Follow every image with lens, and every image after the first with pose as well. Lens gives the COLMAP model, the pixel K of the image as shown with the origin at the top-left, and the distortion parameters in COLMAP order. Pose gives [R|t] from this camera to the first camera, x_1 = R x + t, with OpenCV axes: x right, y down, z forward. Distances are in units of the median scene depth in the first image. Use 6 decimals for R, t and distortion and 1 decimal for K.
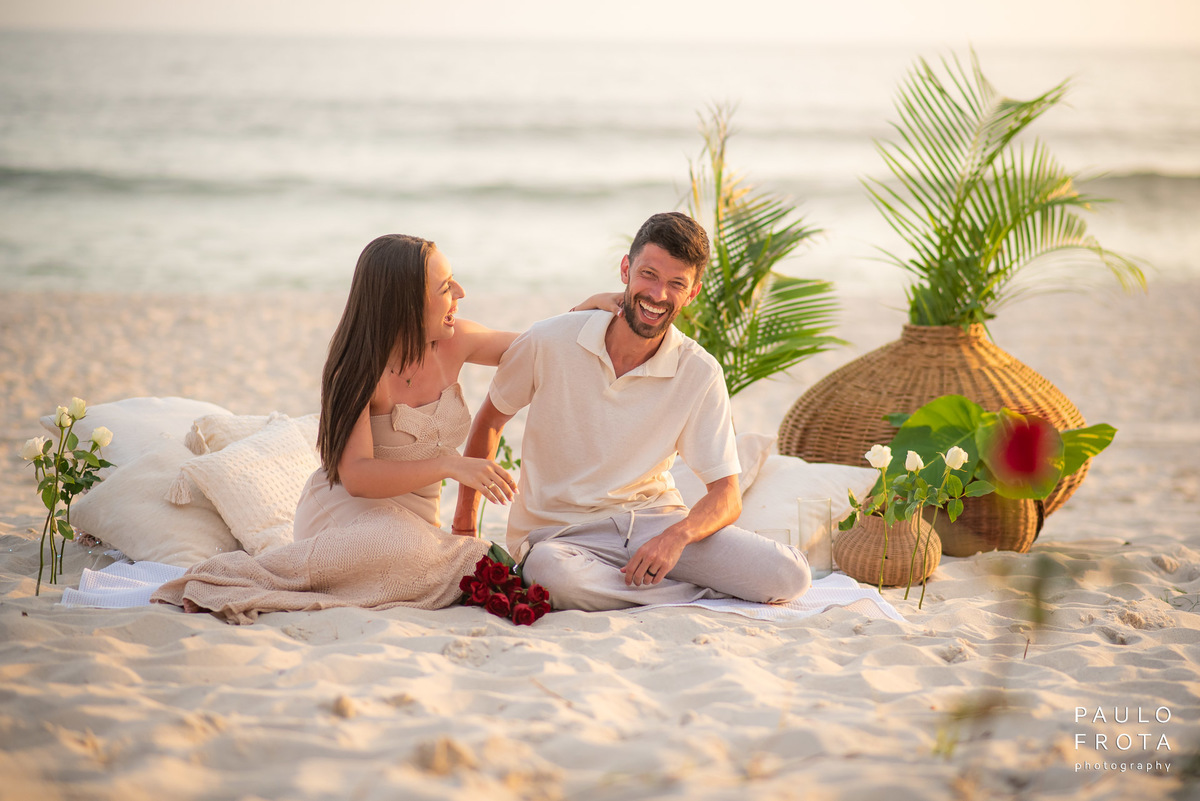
lens RADIAL K [[2923.0, 0, 602.4], [0, 2923.0, 333.8], [0, 0, 1]] dist [0.931775, -14.403165]
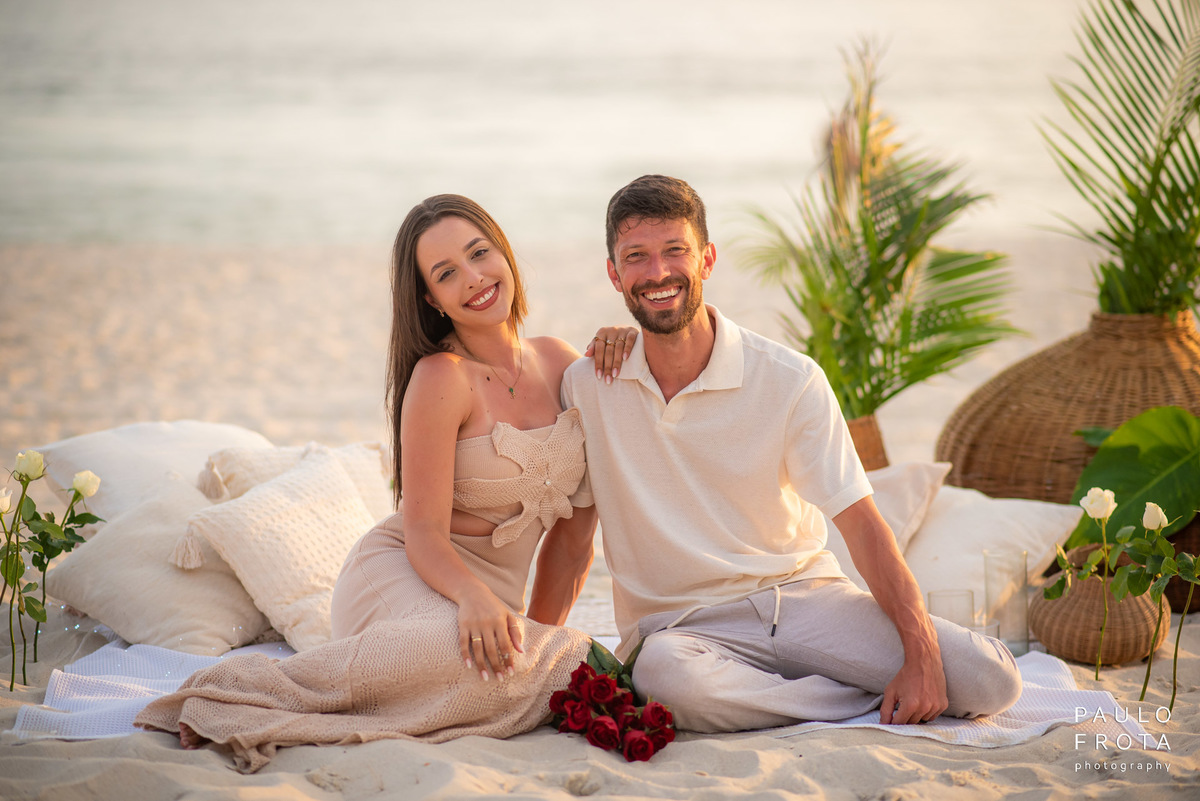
lens RADIAL K [[2915.2, 0, 600.0], [0, 2915.2, 400.5], [0, 0, 1]] dist [0.151064, 0.024726]
pose [[0.999573, -0.008924, -0.027826, -0.012636], [0.010091, 0.999062, 0.042121, -0.017081], [0.027424, -0.042383, 0.998725, 0.231677]]
